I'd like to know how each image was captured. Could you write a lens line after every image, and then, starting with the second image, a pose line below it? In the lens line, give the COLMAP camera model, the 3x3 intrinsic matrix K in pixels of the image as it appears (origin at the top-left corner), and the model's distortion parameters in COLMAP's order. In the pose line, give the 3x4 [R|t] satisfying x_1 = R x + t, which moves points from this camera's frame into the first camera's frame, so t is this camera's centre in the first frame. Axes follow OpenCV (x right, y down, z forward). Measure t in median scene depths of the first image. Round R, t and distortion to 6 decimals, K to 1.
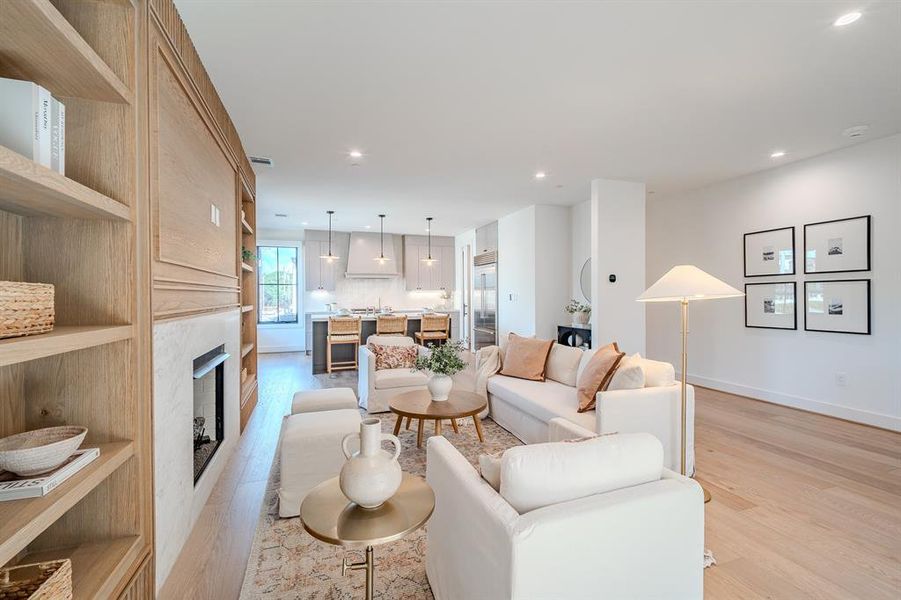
lens RADIAL K [[391.7, 0, 449.2], [0, 391.7, 298.4], [0, 0, 1]] dist [0.001160, -0.001484]
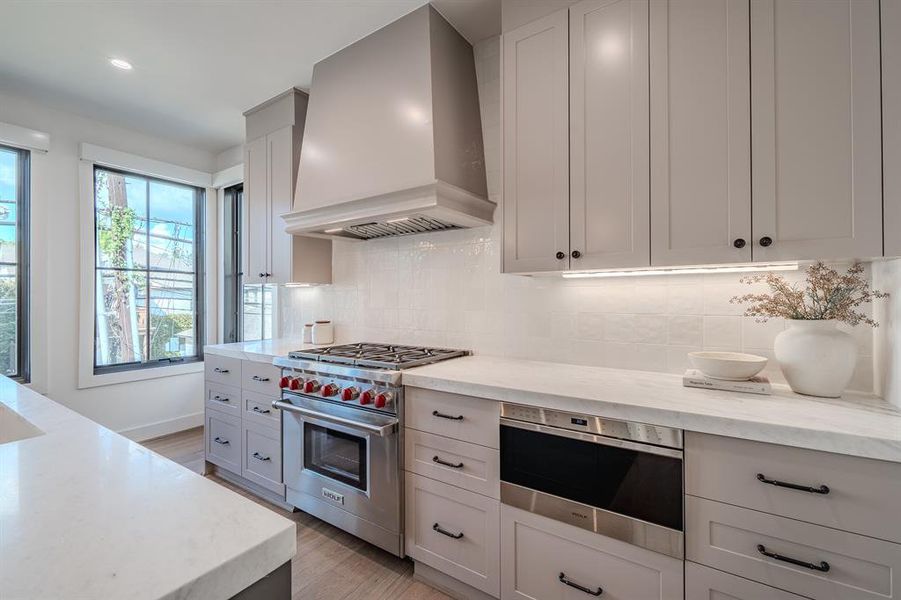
lens RADIAL K [[397.0, 0, 449.1], [0, 397.0, 297.2], [0, 0, 1]] dist [0.000800, -0.000964]
pose [[0.587266, -0.003954, -0.809385, 0.058195], [-0.003906, 0.999963, -0.007720, -0.011113], [0.809385, 0.007695, 0.587228, 1.756913]]
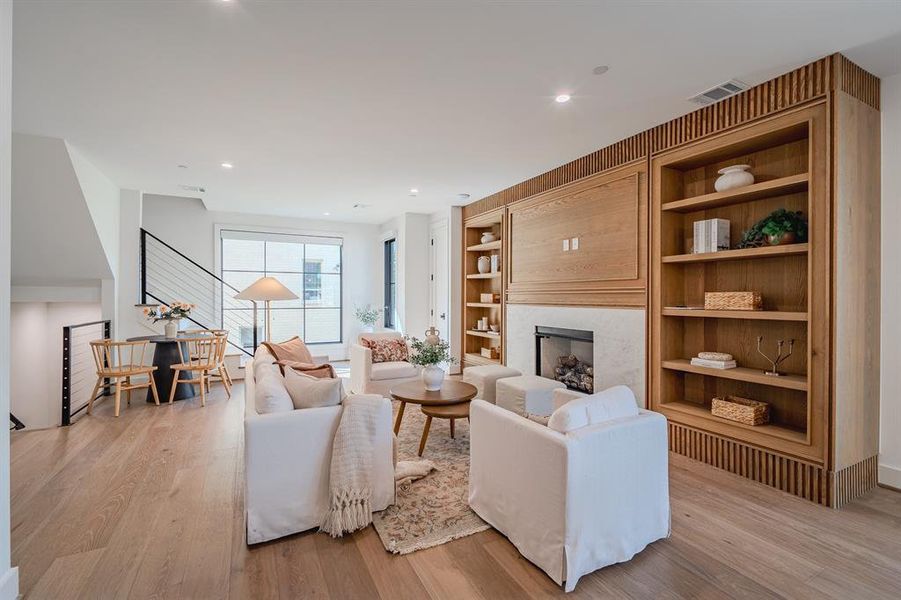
lens RADIAL K [[391.7, 0, 449.2], [0, 391.7, 298.4], [0, 0, 1]] dist [0.001160, -0.001484]
pose [[-0.989616, 0.000376, -0.143737, 0.060300], [-0.001031, 0.999952, 0.009716, -0.007397], [0.143734, 0.009763, -0.989568, 1.455193]]
